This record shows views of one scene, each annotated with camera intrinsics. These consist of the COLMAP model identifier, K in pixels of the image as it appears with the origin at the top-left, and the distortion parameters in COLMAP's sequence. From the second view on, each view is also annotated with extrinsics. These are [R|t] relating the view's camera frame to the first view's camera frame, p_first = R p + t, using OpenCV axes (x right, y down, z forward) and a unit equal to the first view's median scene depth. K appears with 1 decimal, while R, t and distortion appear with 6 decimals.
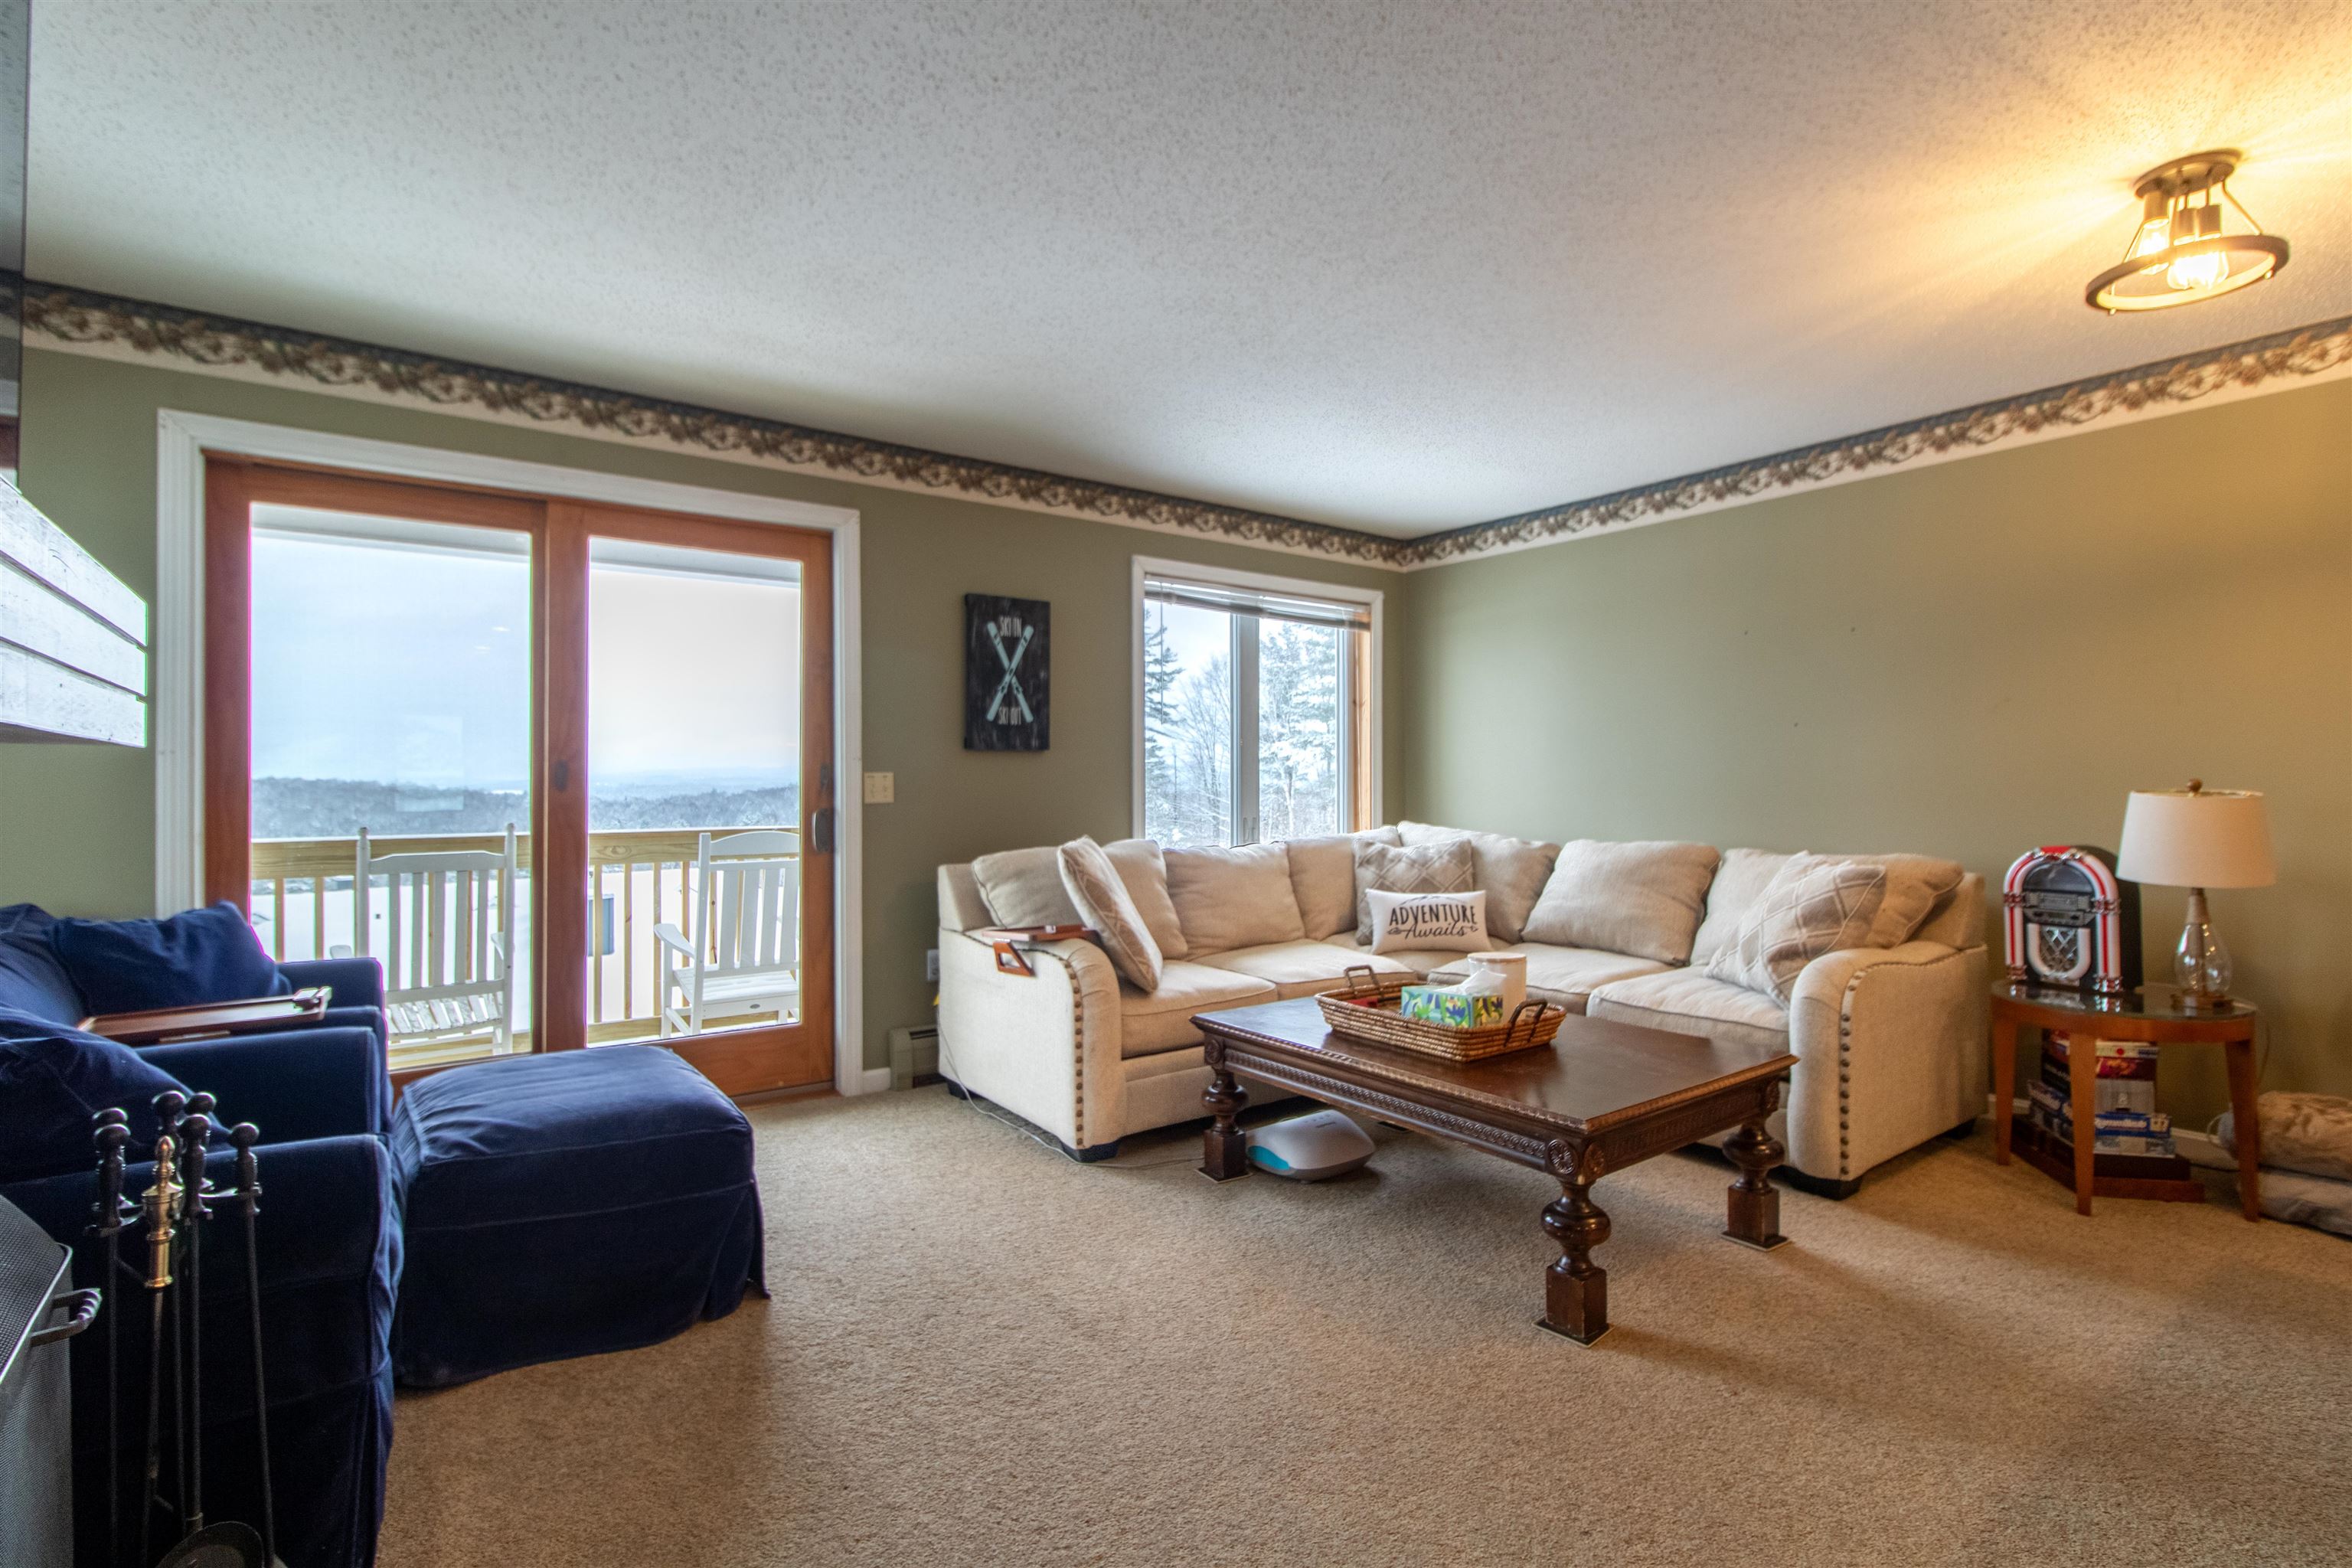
lens RADIAL K [[1108.9, 0, 1176.0], [0, 1108.9, 784.0], [0, 0, 1]] dist [0.001106, 0.000190]
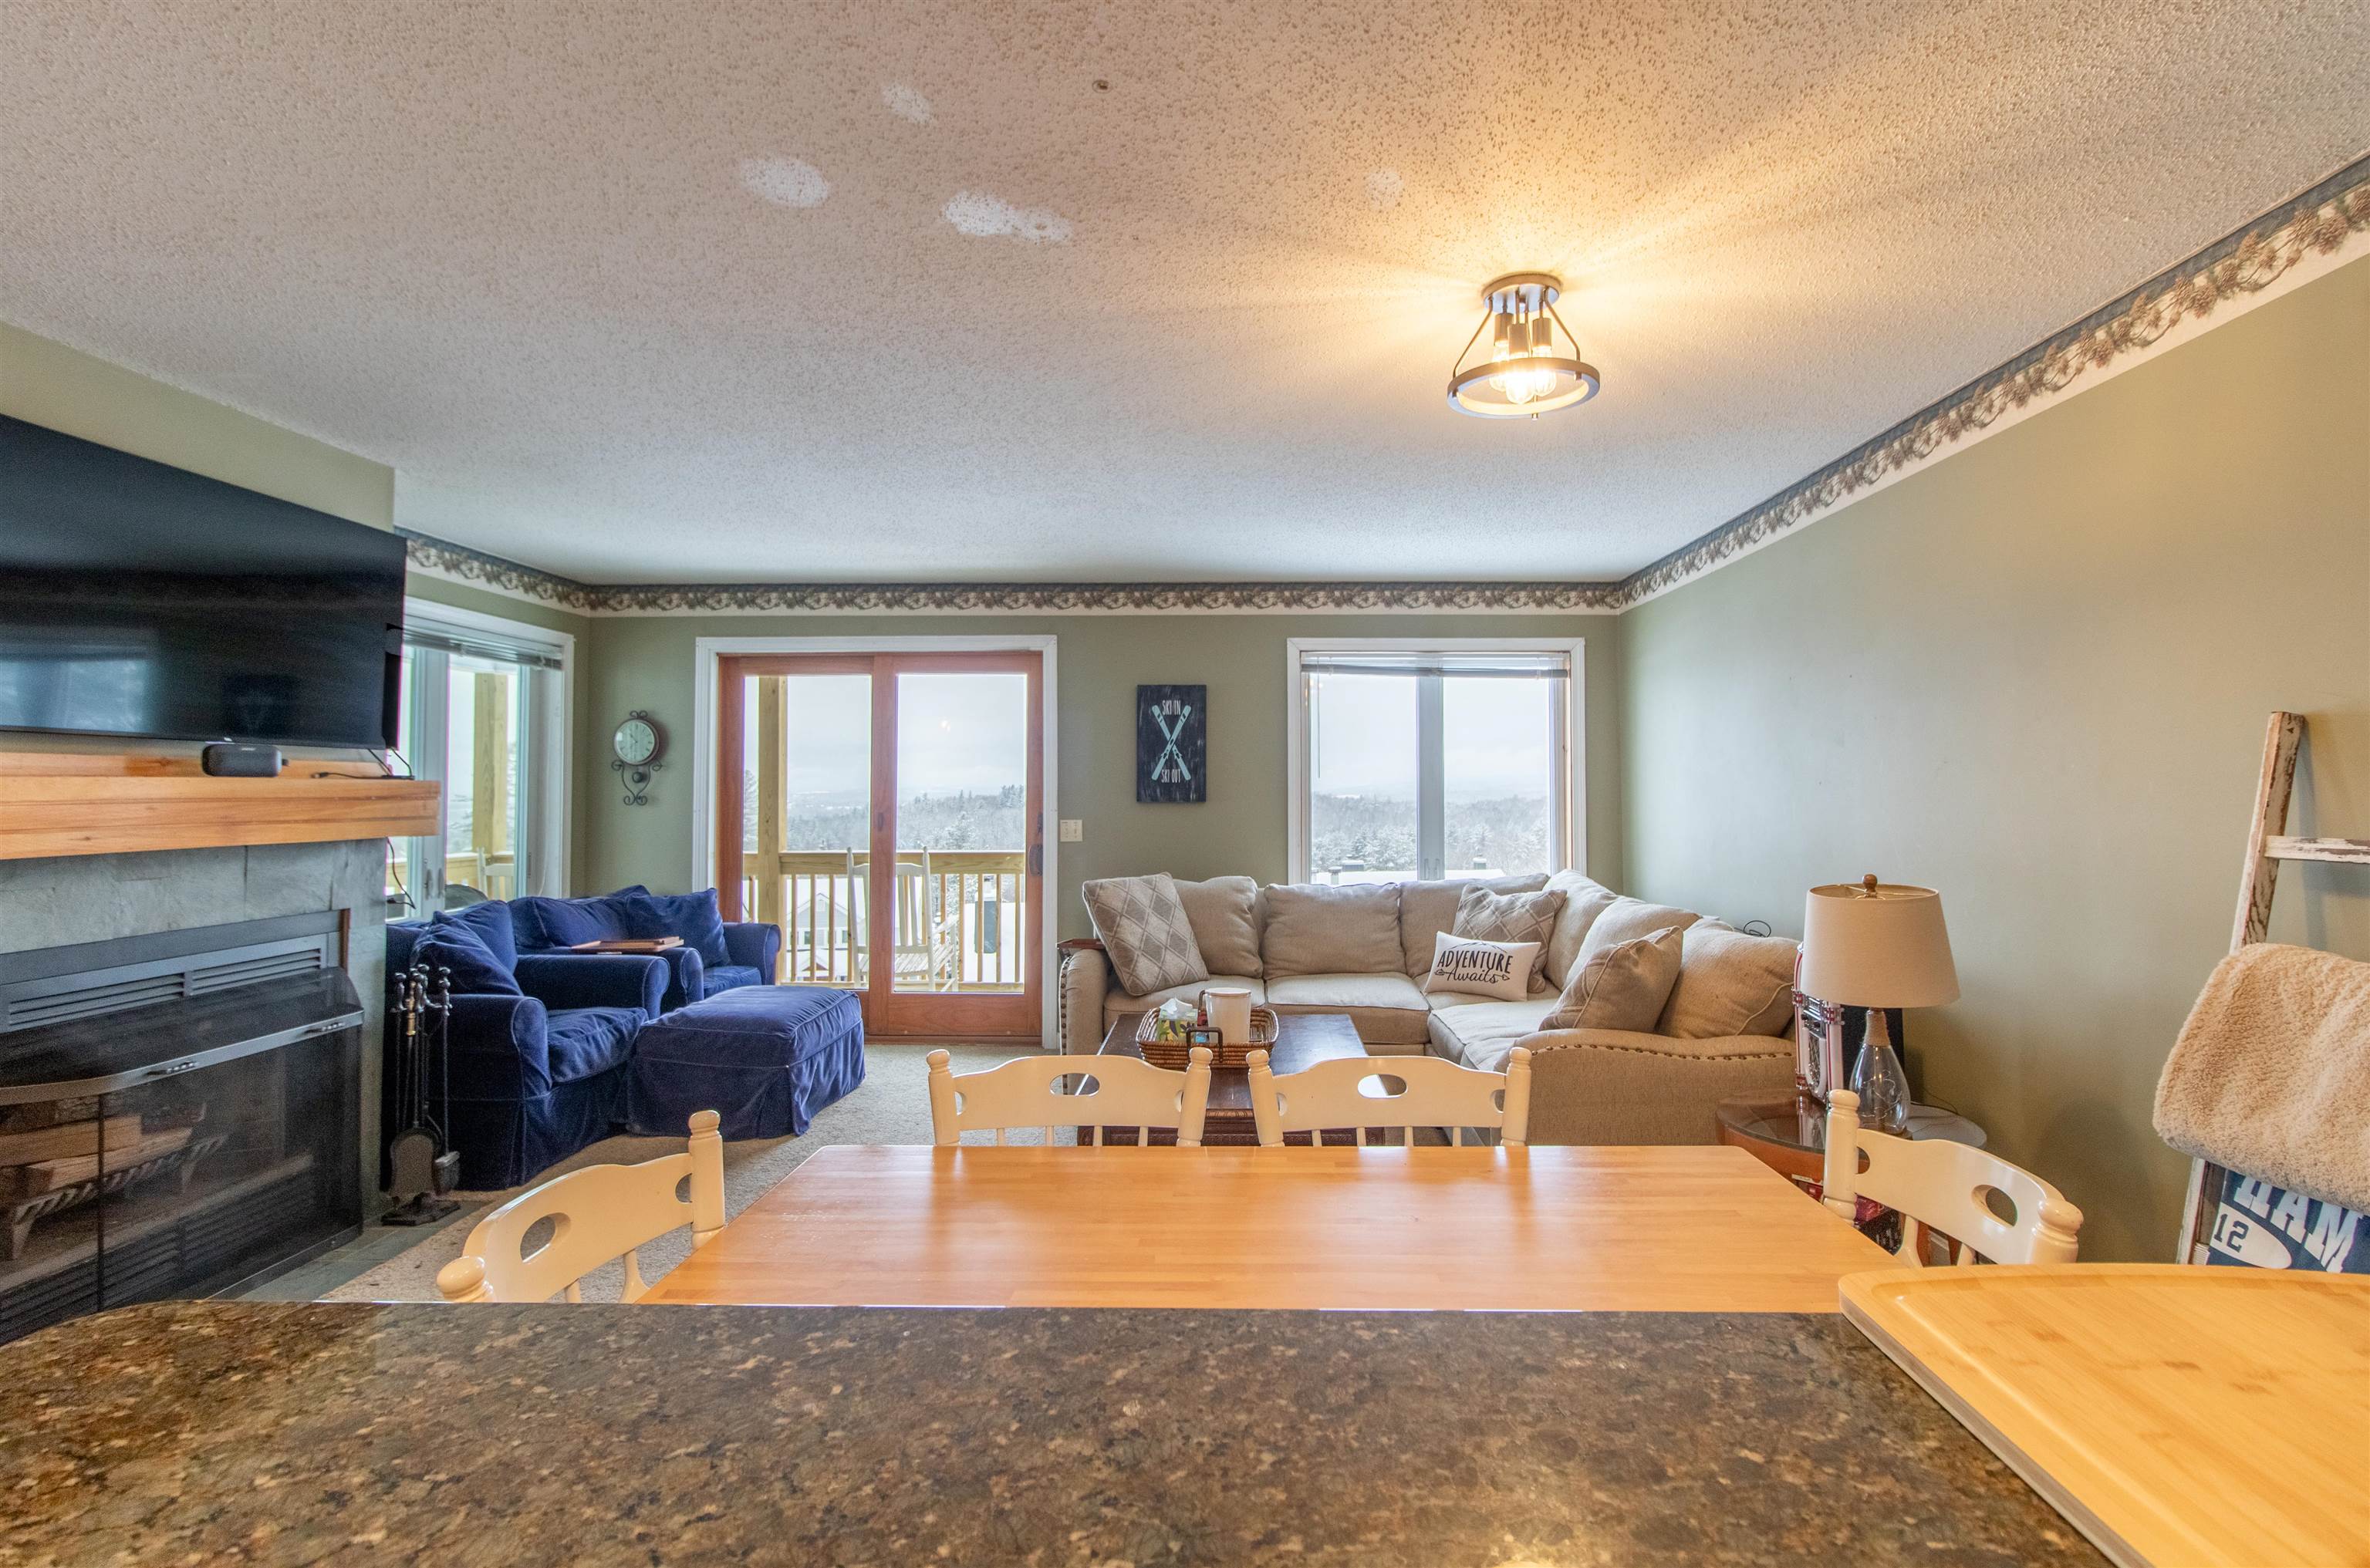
lens RADIAL K [[1075.0, 0, 1191.5], [0, 1075.0, 770.9], [0, 0, 1]] dist [-0.000633, 0.000163]
pose [[0.793623, -0.011090, -0.608309, 0.637329], [-0.001137, 0.999805, -0.019711, -0.042718], [0.608409, 0.016335, 0.793455, 0.015499]]
